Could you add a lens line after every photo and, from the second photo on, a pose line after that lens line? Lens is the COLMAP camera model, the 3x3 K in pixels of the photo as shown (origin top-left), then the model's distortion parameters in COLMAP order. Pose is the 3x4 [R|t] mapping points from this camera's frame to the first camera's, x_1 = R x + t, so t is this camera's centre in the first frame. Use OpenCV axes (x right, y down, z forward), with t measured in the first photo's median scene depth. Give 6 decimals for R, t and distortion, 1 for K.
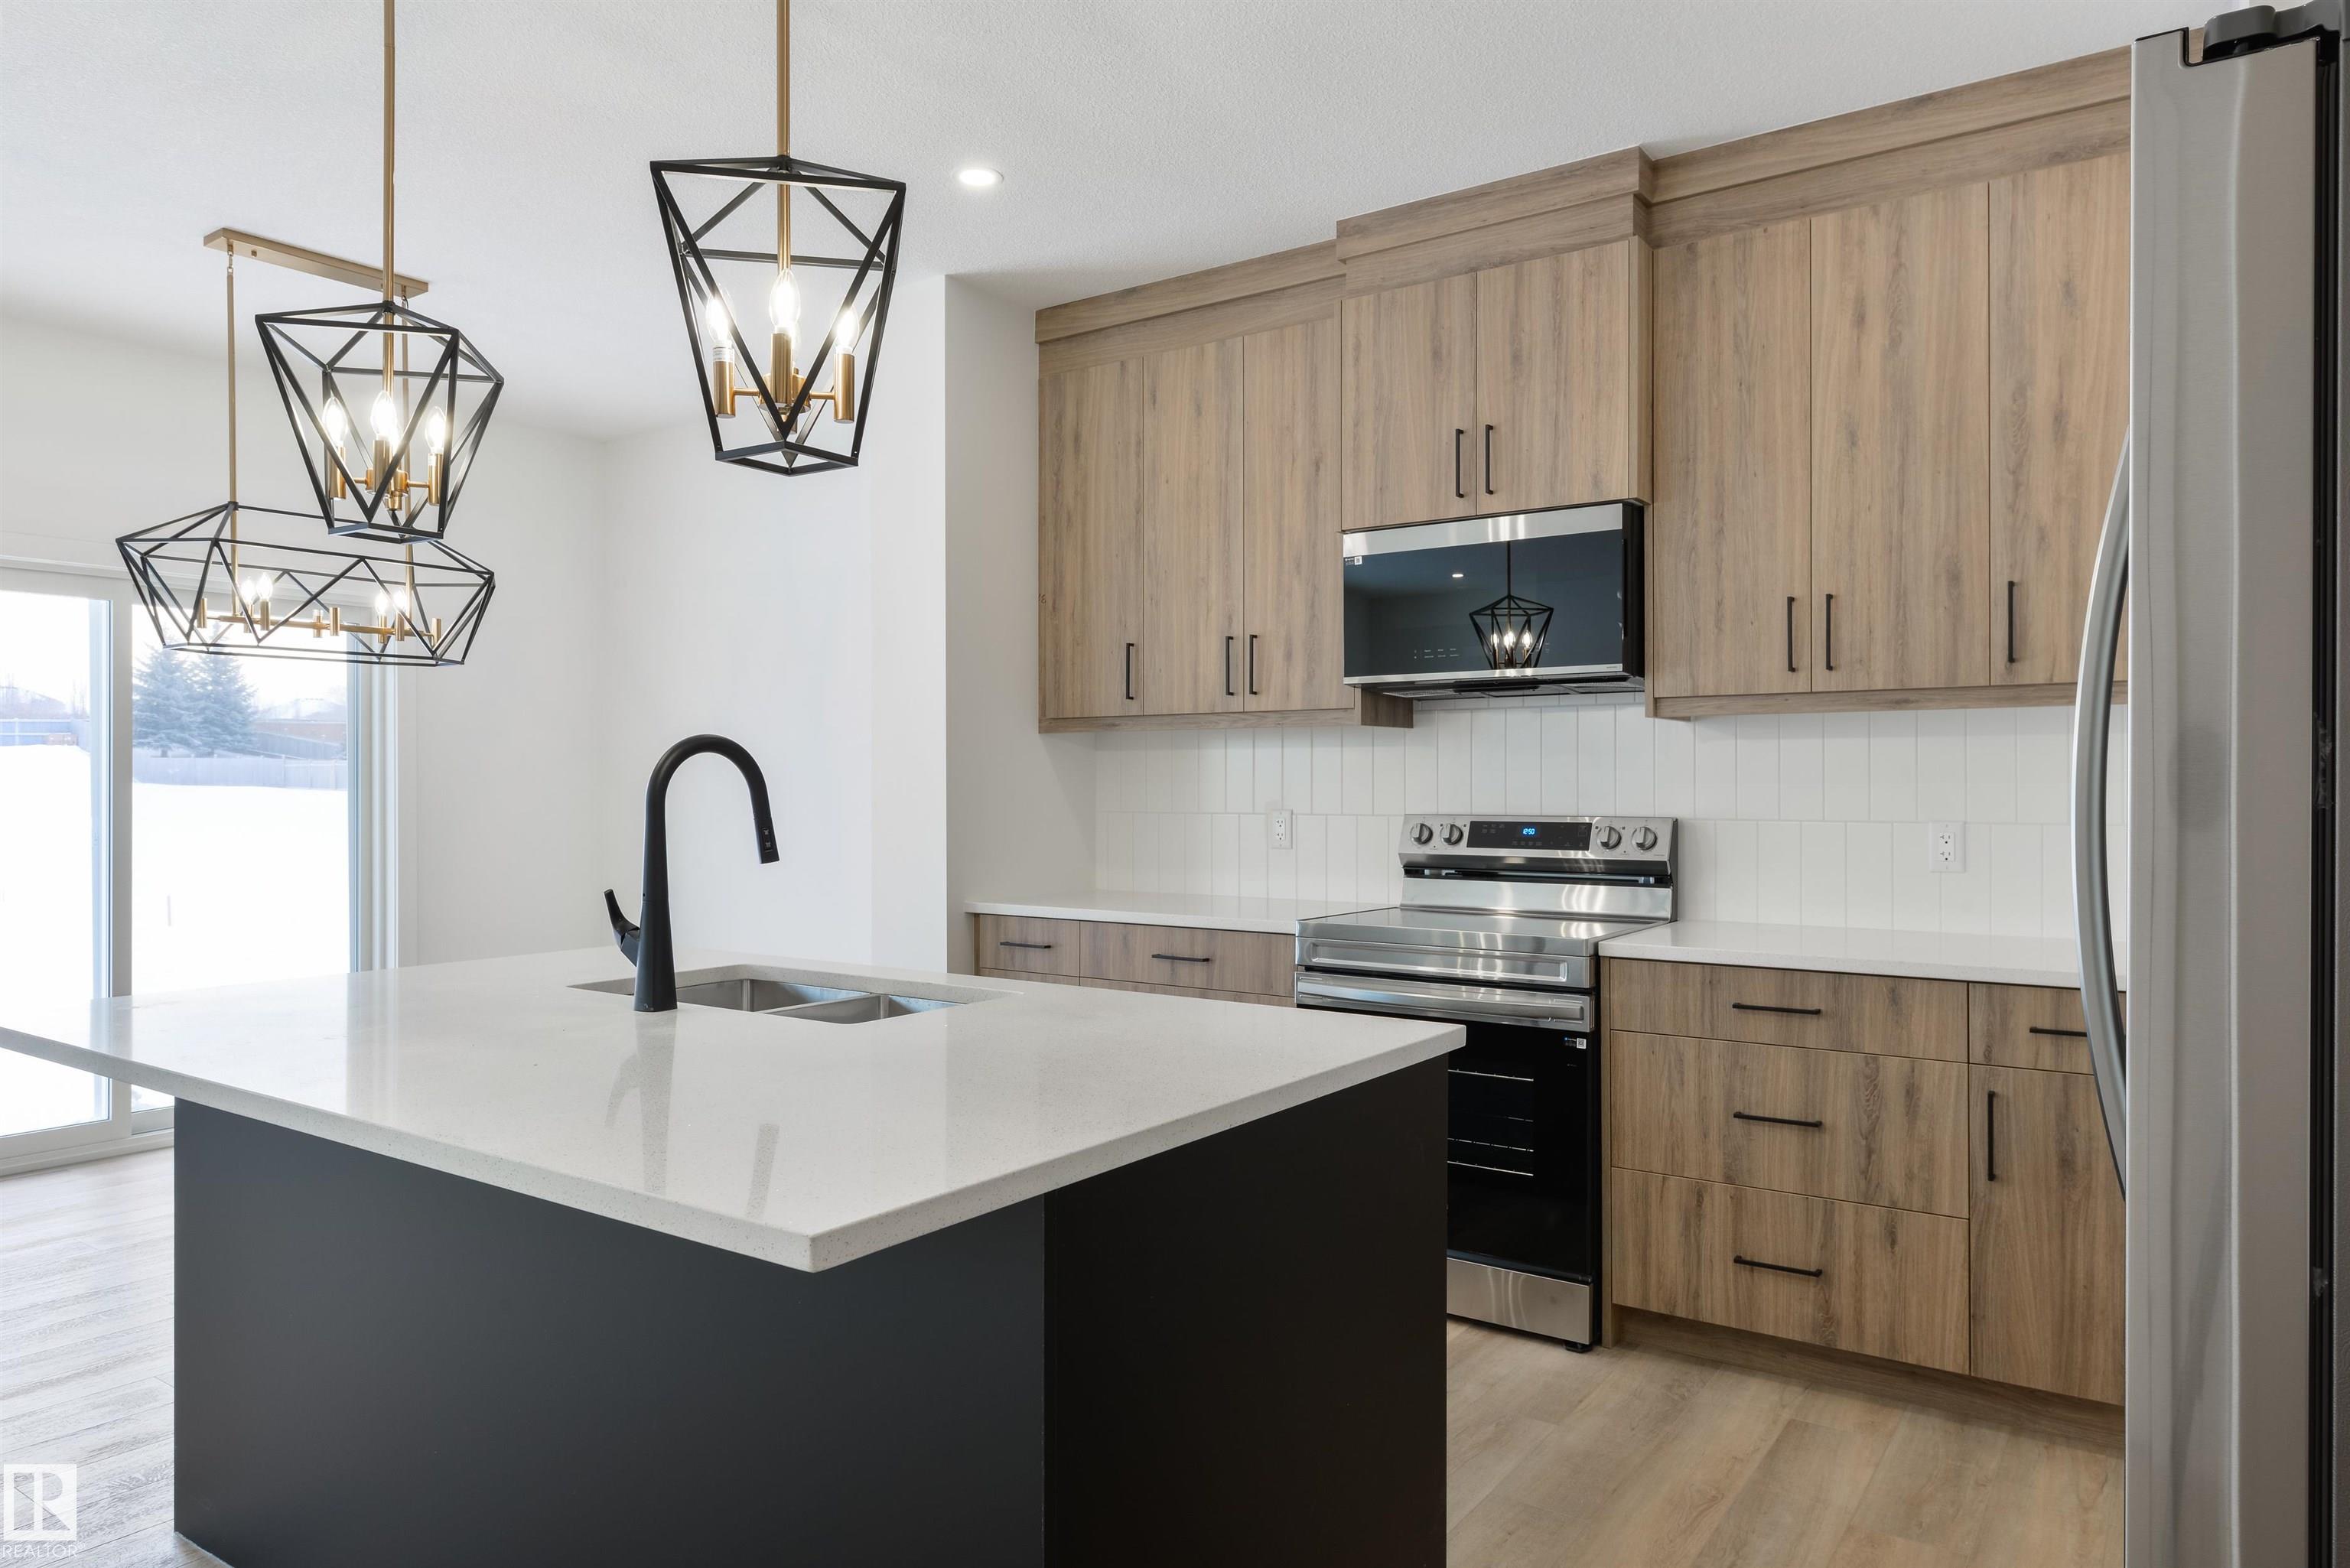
lens RADIAL K [[1477.8, 0, 1185.6], [0, 1477.8, 786.2], [0, 0, 1]] dist [-0.002101, -0.002010]
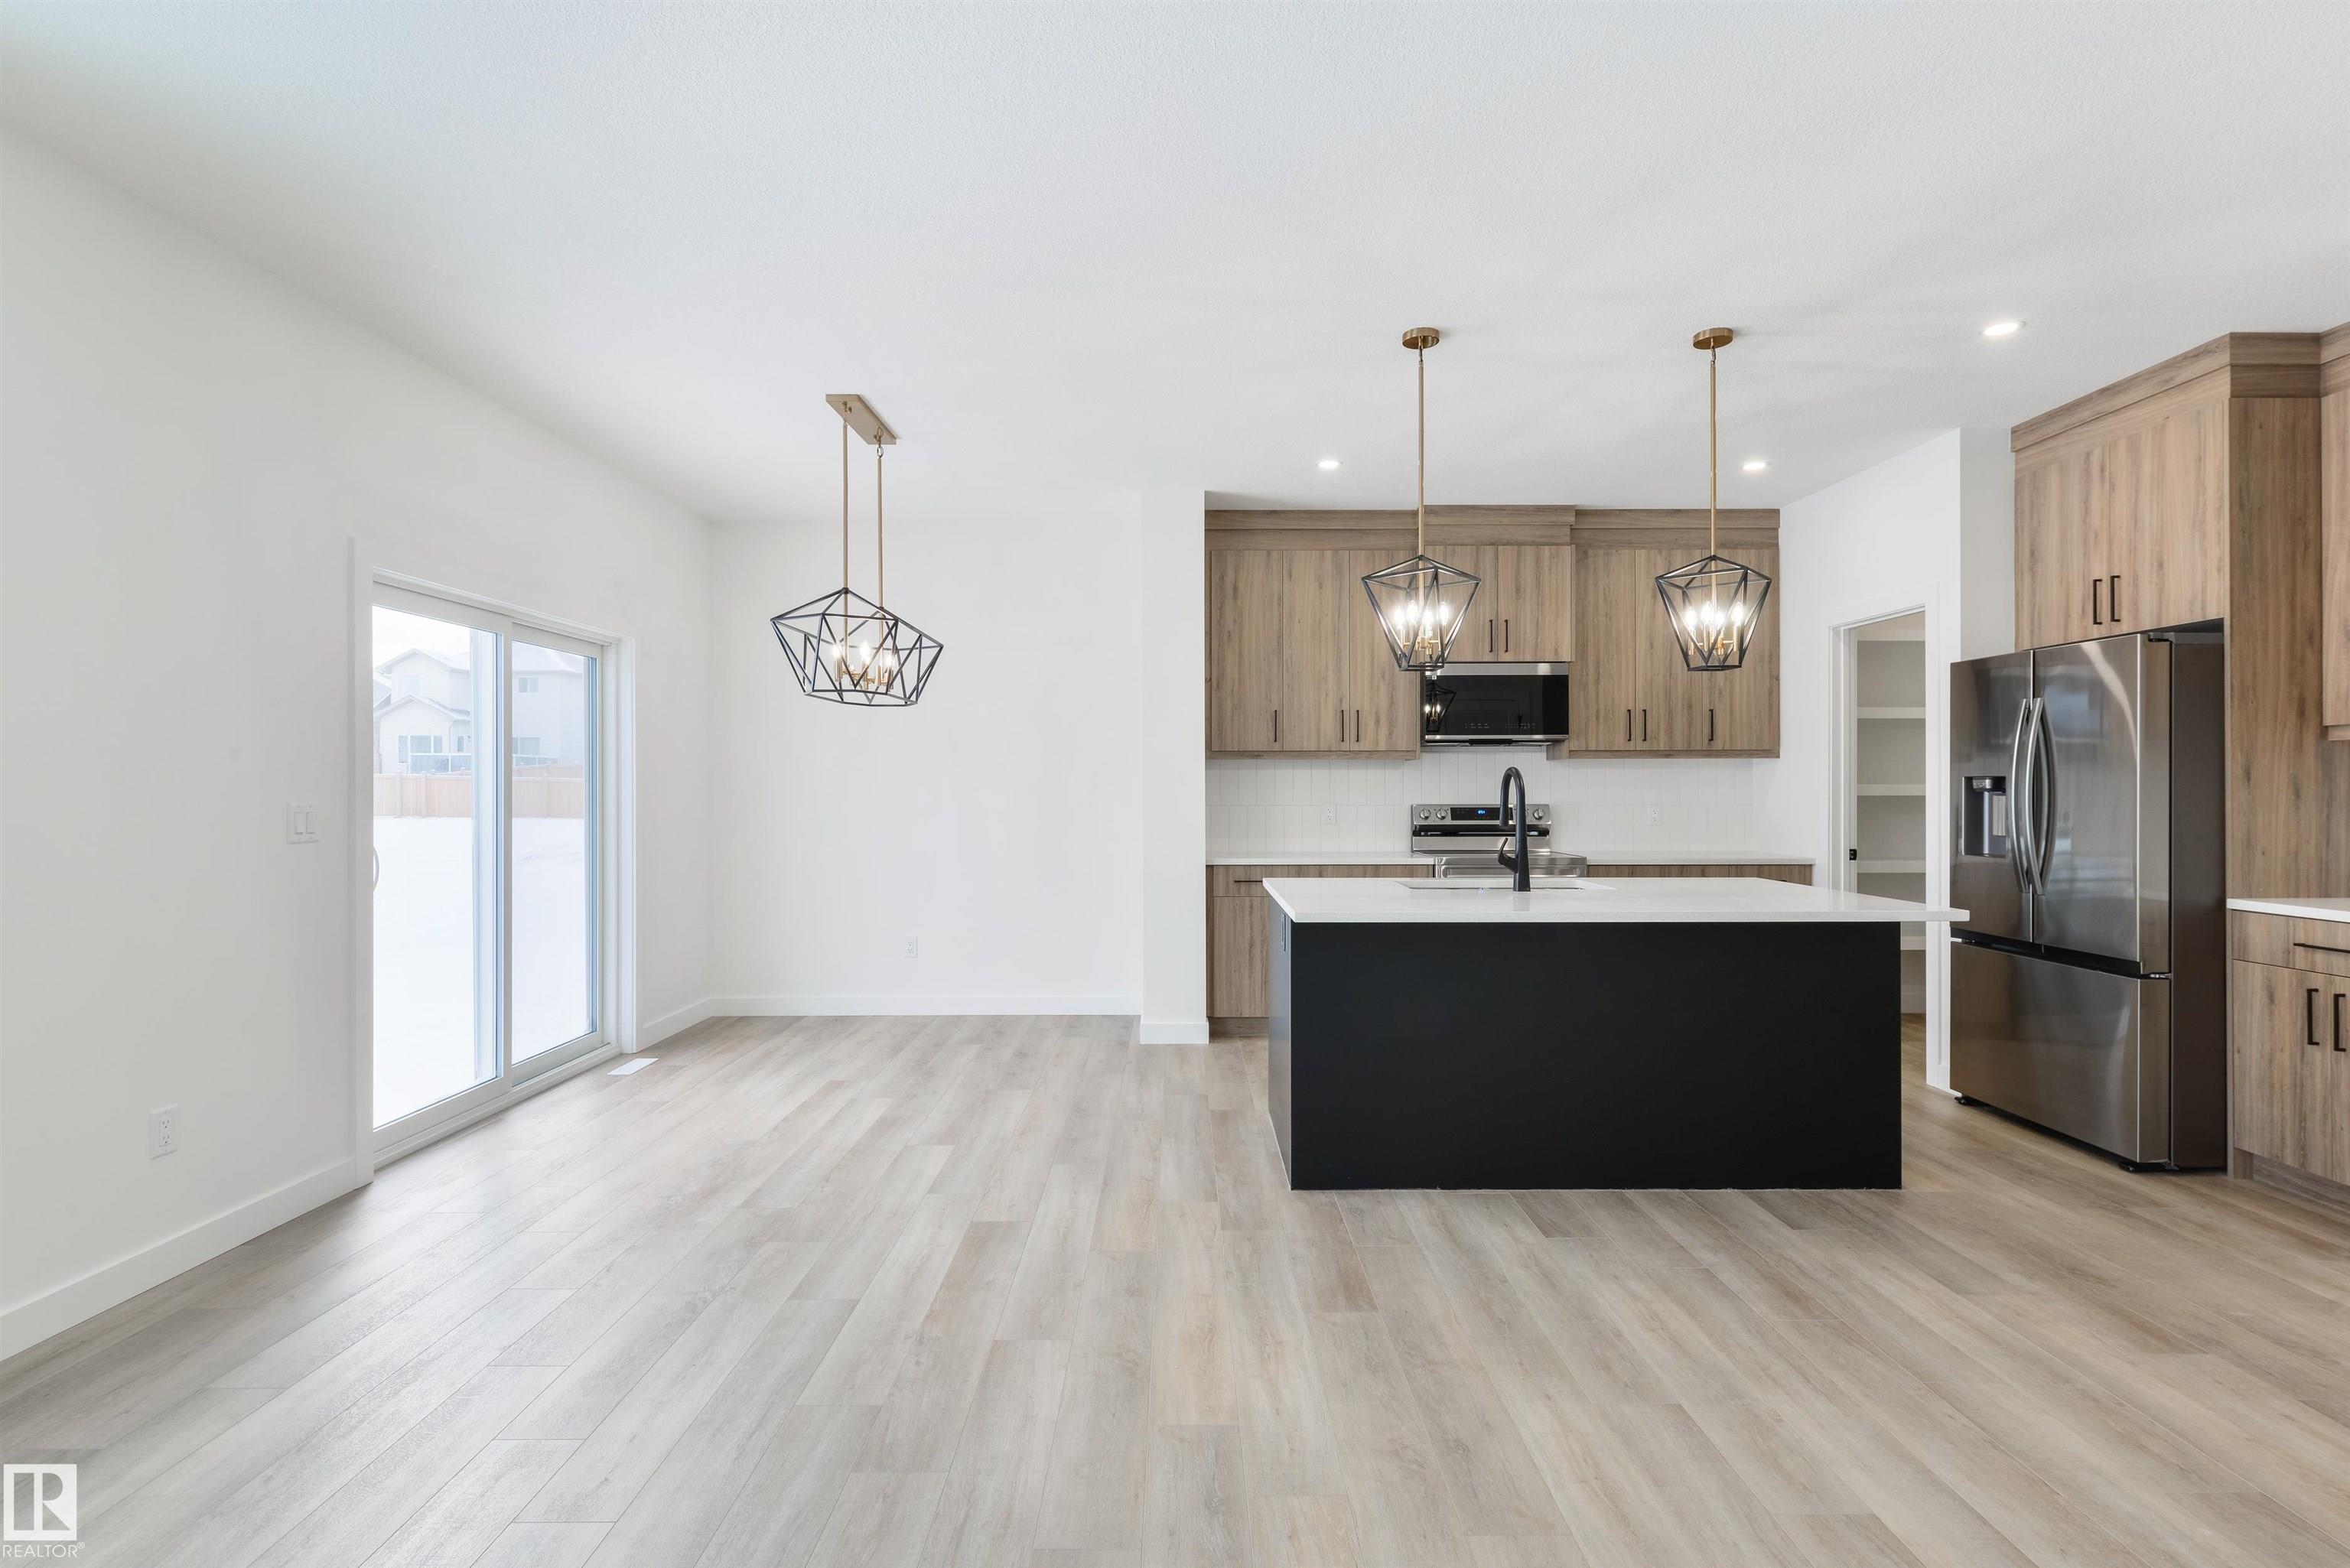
lens RADIAL K [[1138.7, 0, 1175.0], [0, 1138.7, 784.0], [0, 0, 1]] dist [-0.001267, -0.001092]
pose [[0.819293, 0.001170, 0.573373, -1.089607], [0.002053, 0.999986, -0.004973, -0.001638], [-0.573371, 0.005251, 0.819279, -0.062545]]
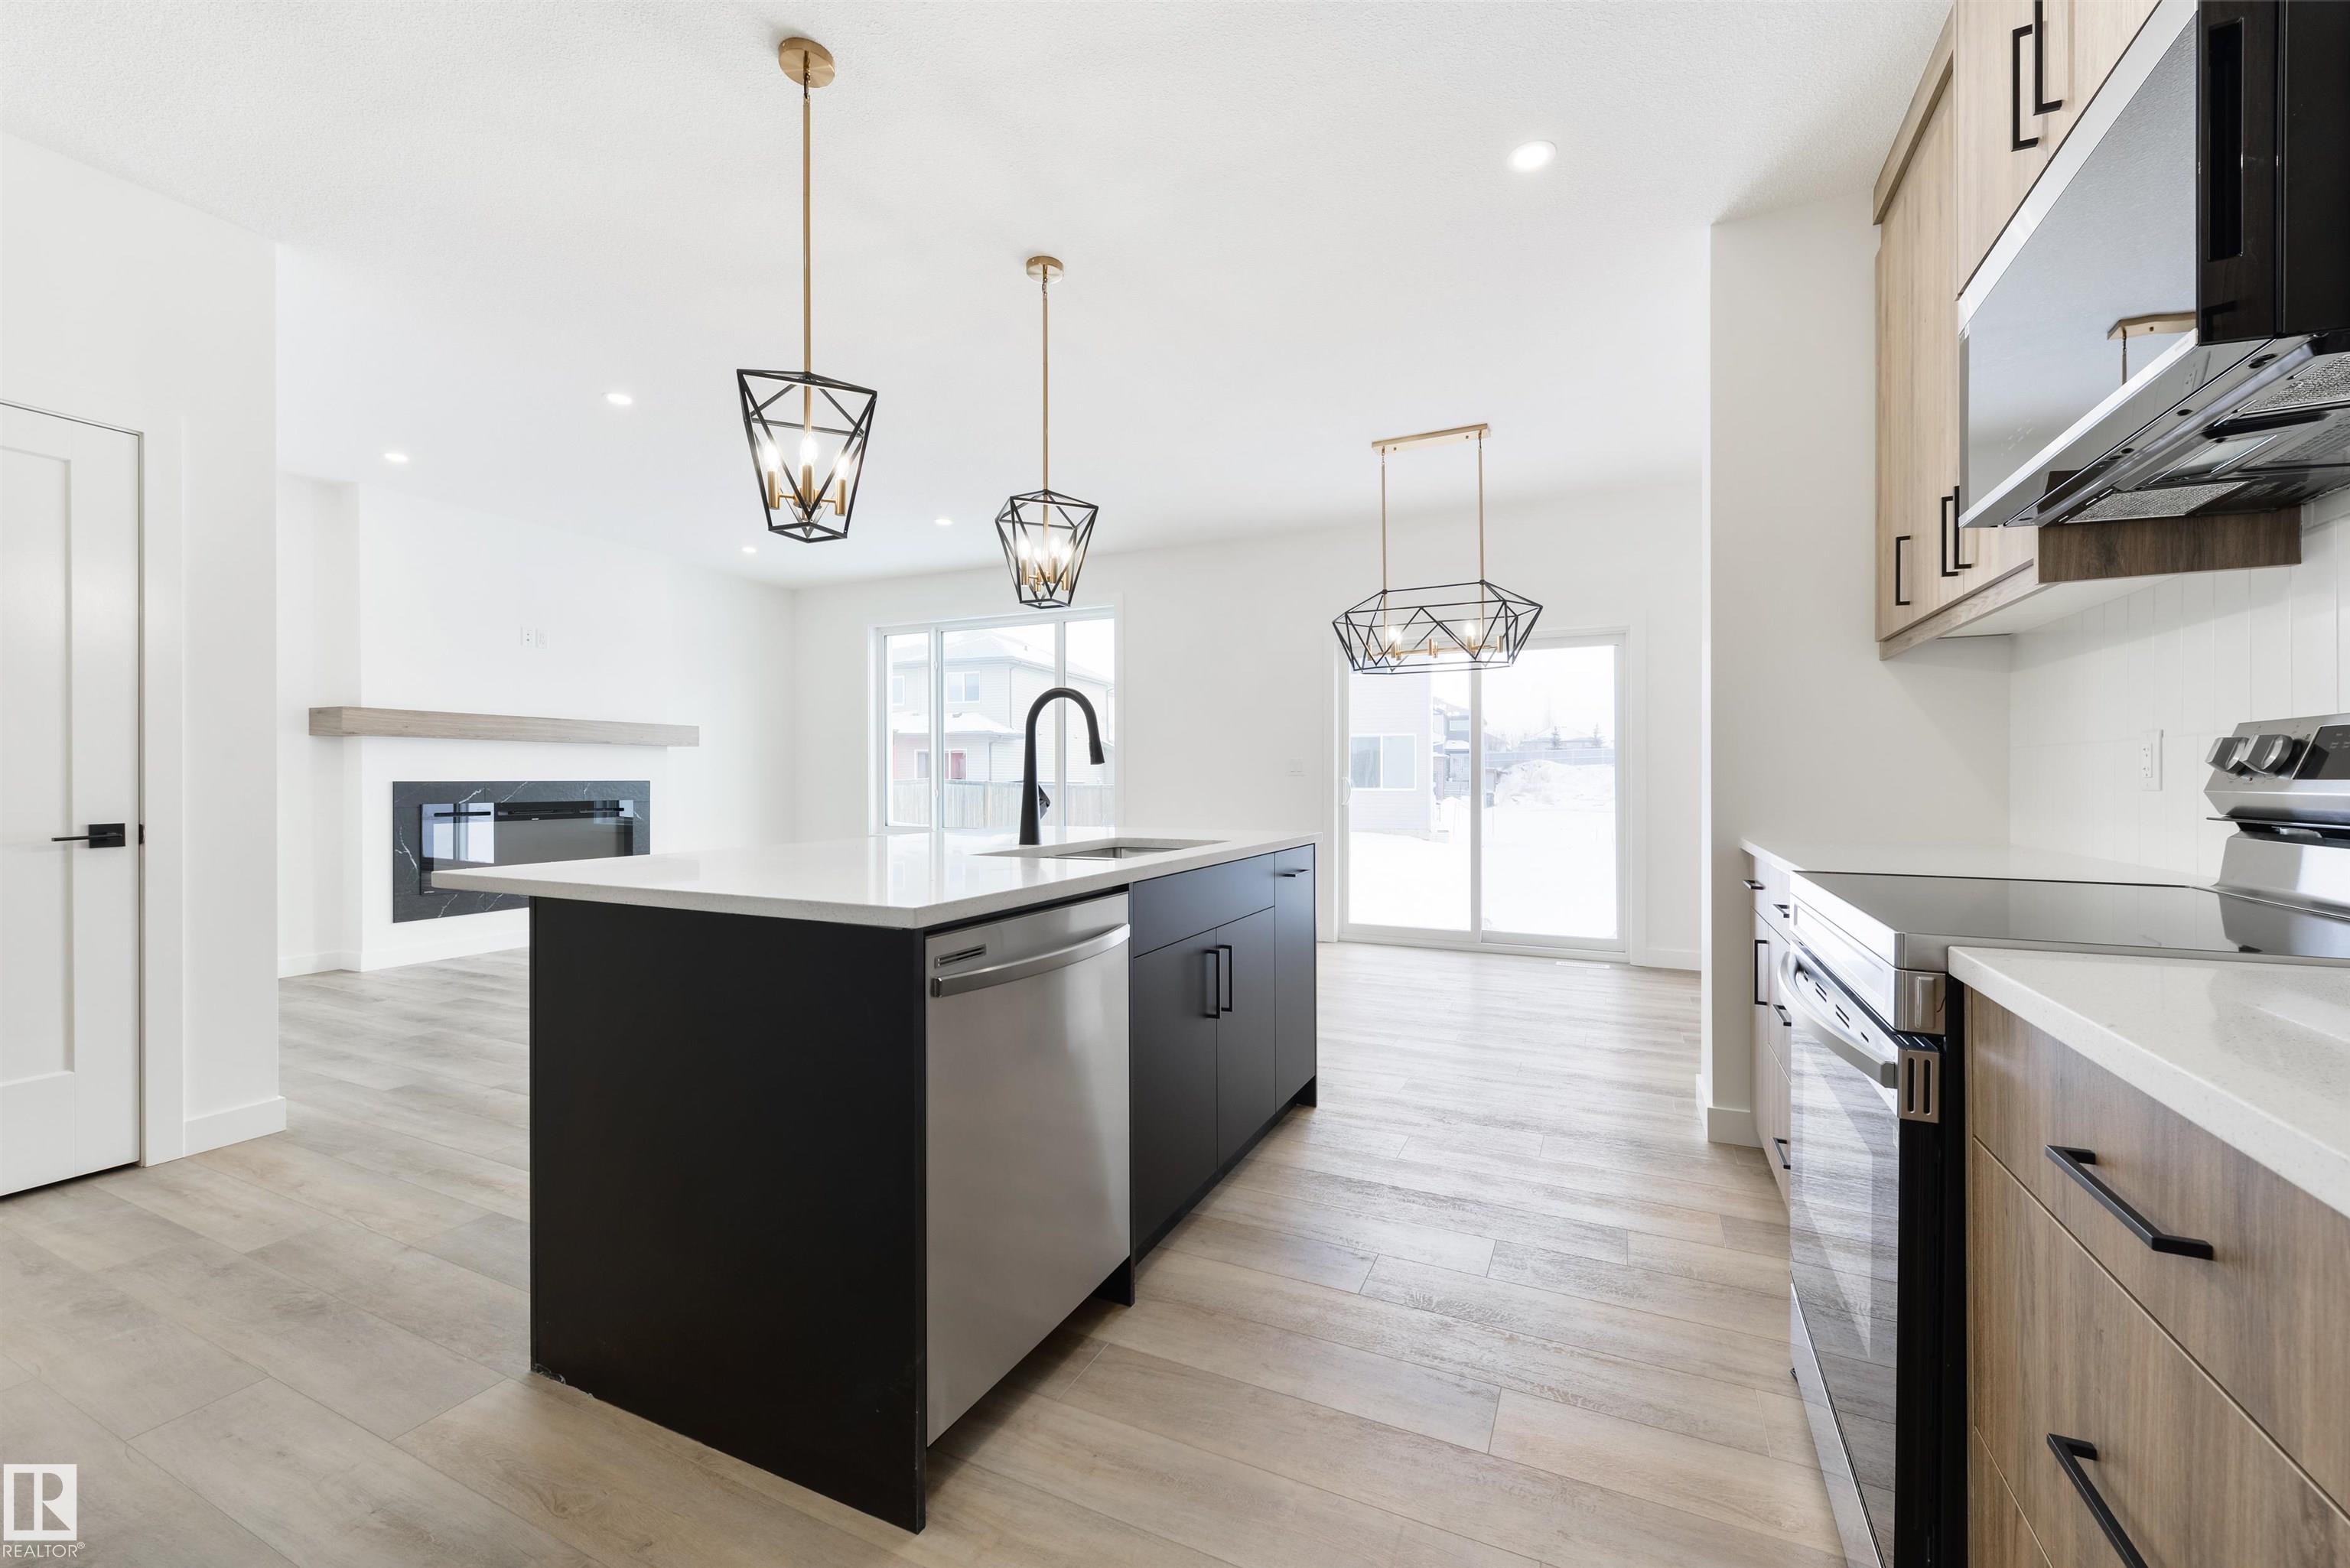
lens RADIAL K [[931.8, 0, 1195.9], [0, 931.8, 783.0], [0, 0, 1]] dist [-0.000481, -0.000335]
pose [[0.173748, 0.005890, -0.984773, 0.470999], [-0.002057, 0.999982, 0.005618, 0.042710], [0.984788, 0.001050, 0.173757, 0.617576]]
